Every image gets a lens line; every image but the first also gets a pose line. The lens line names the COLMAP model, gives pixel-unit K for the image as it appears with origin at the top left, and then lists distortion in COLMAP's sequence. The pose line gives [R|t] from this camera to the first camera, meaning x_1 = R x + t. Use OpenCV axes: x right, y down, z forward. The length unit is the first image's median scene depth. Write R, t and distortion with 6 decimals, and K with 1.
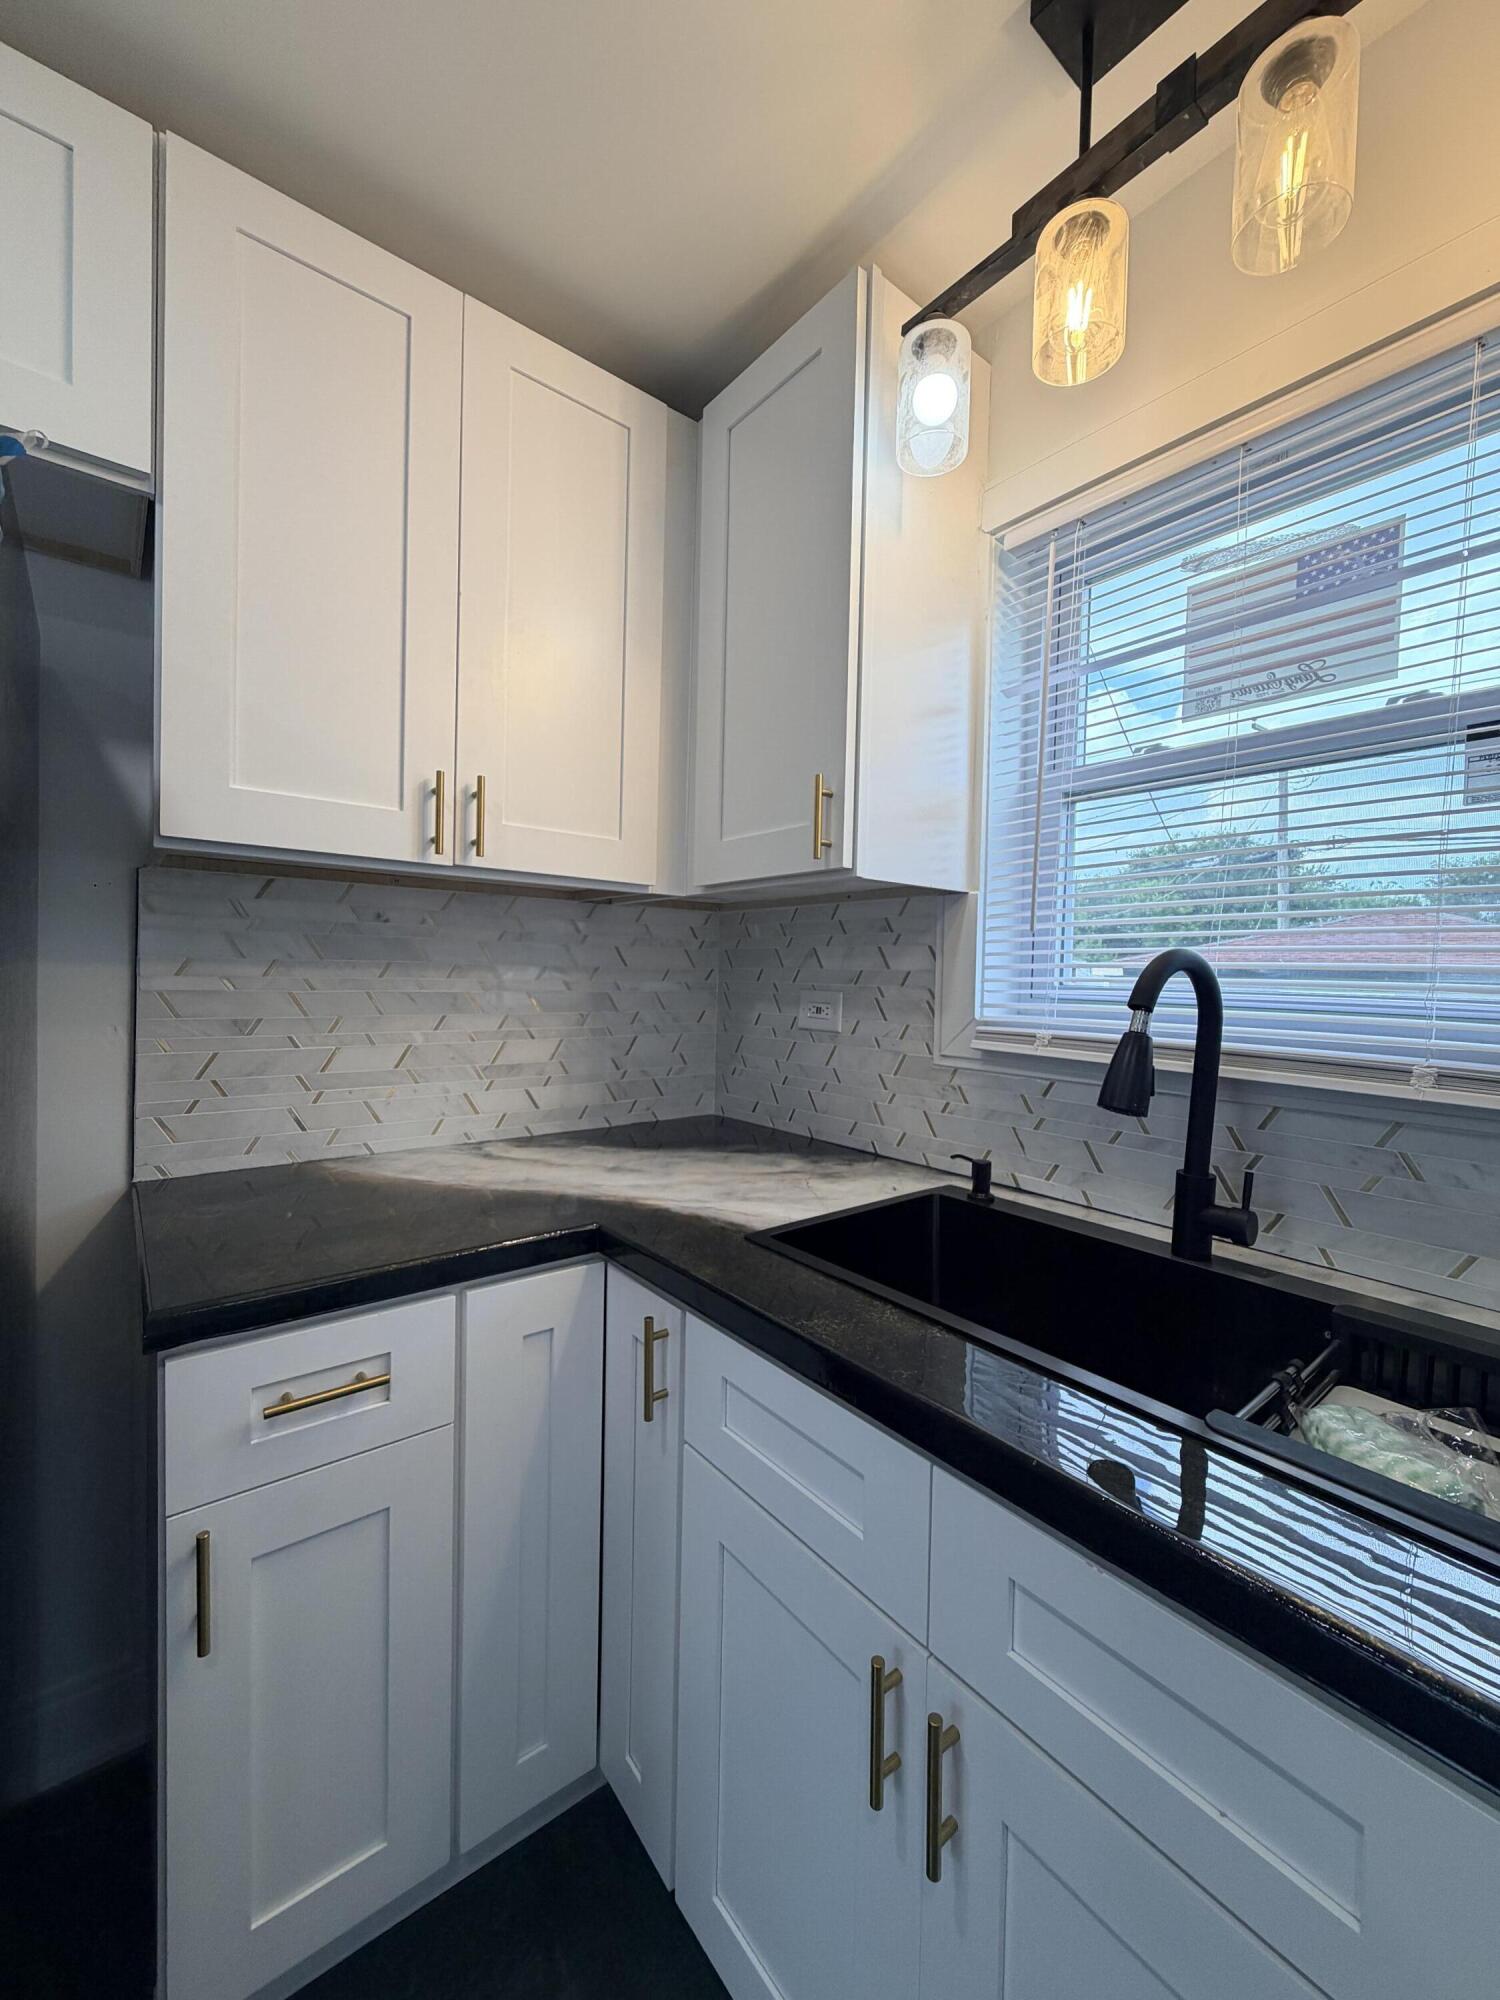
lens RADIAL K [[798.3, 0, 748.5], [0, 798.3, 993.3], [0, 0, 1]] dist [-0.000015, 0.000172]
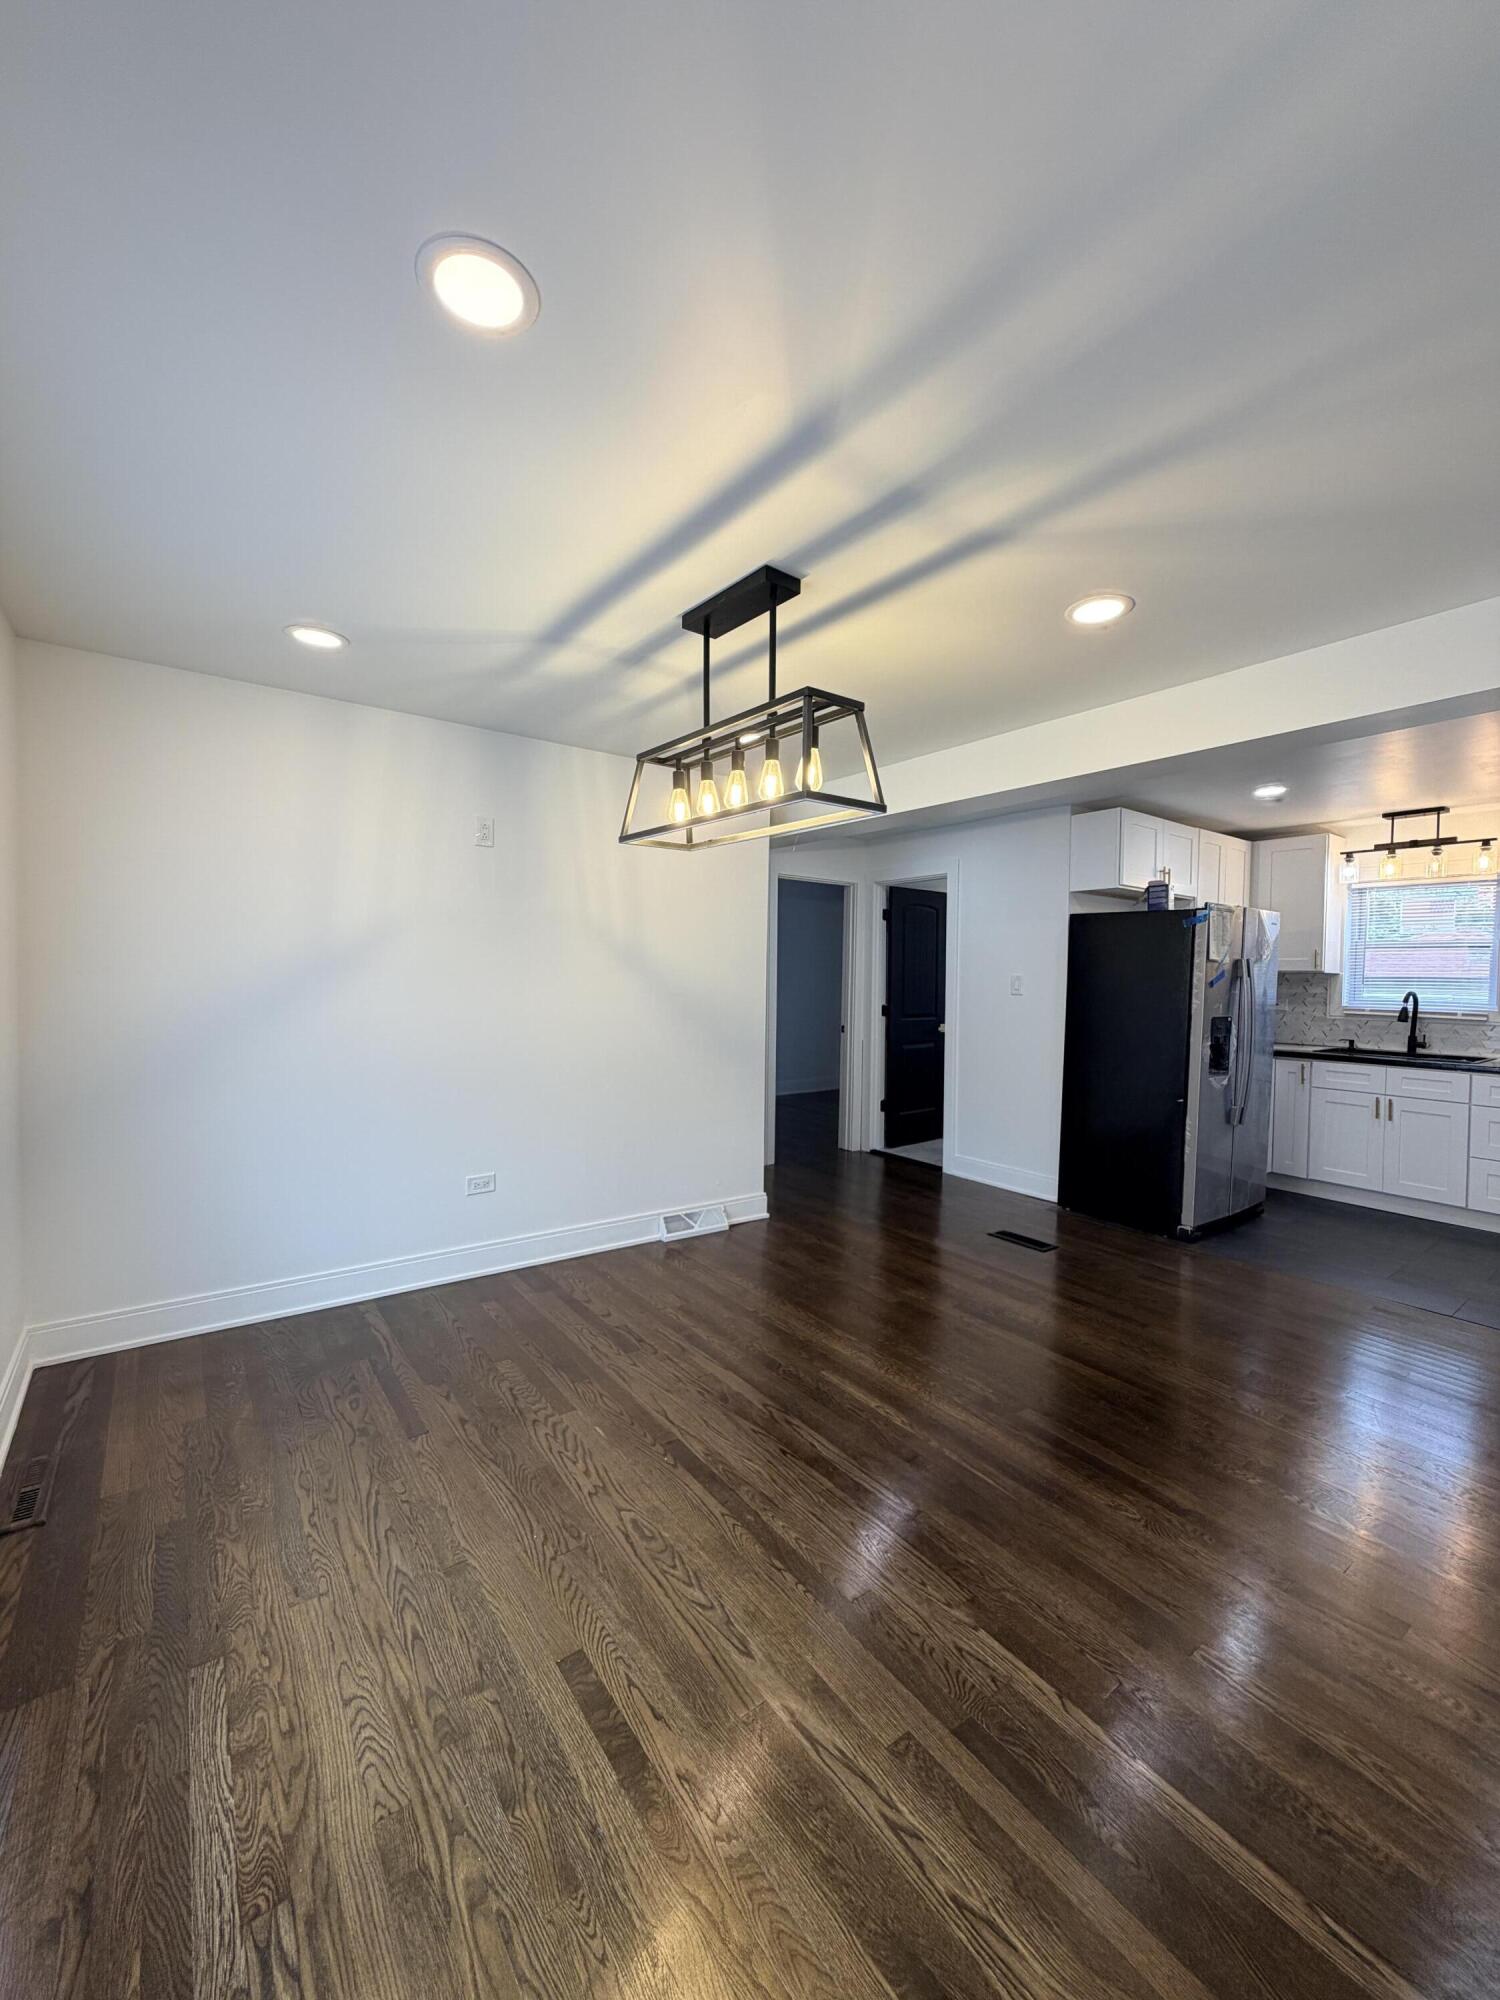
lens RADIAL K [[798.3, 0, 748.5], [0, 798.3, 993.3], [0, 0, 1]] dist [-0.000015, 0.000172]
pose [[0.999295, -0.004429, -0.037288, -2.720873], [0.004349, 0.999988, -0.002226, -0.037153], [0.037298, 0.002062, 0.999302, -3.312850]]
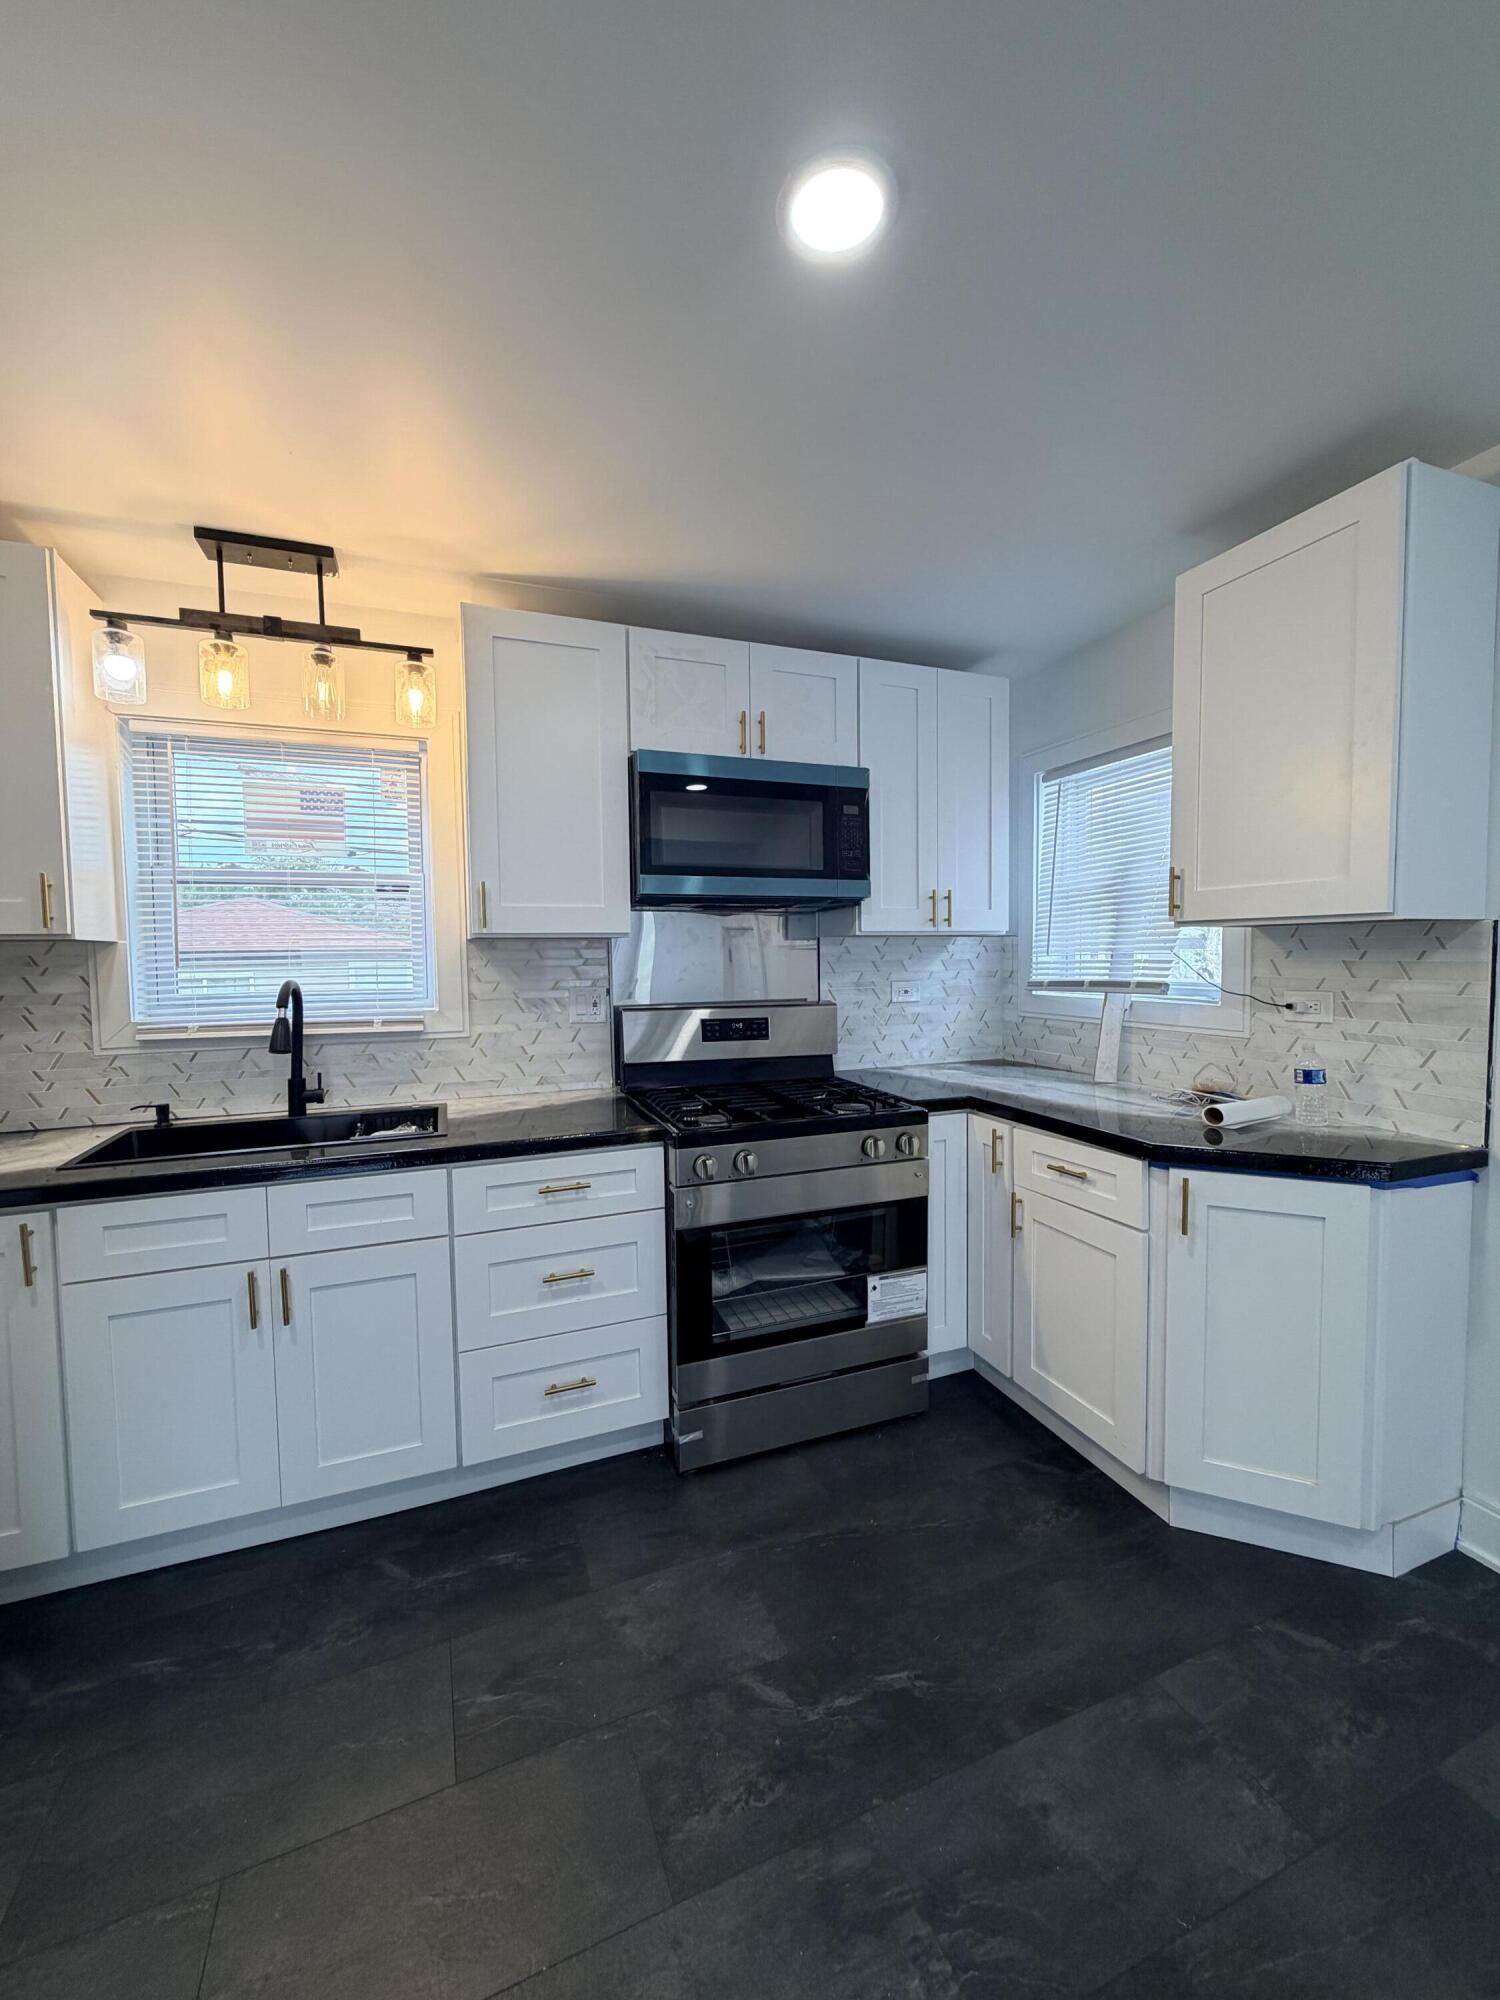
lens RADIAL K [[798.3, 0, 748.5], [0, 798.3, 993.3], [0, 0, 1]] dist [-0.000015, 0.000172]
pose [[0.298828, -0.073756, 0.951452, -0.937490], [0.043851, 0.997017, 0.063516, -0.078647], [-0.953299, 0.022742, 0.301171, -0.707102]]
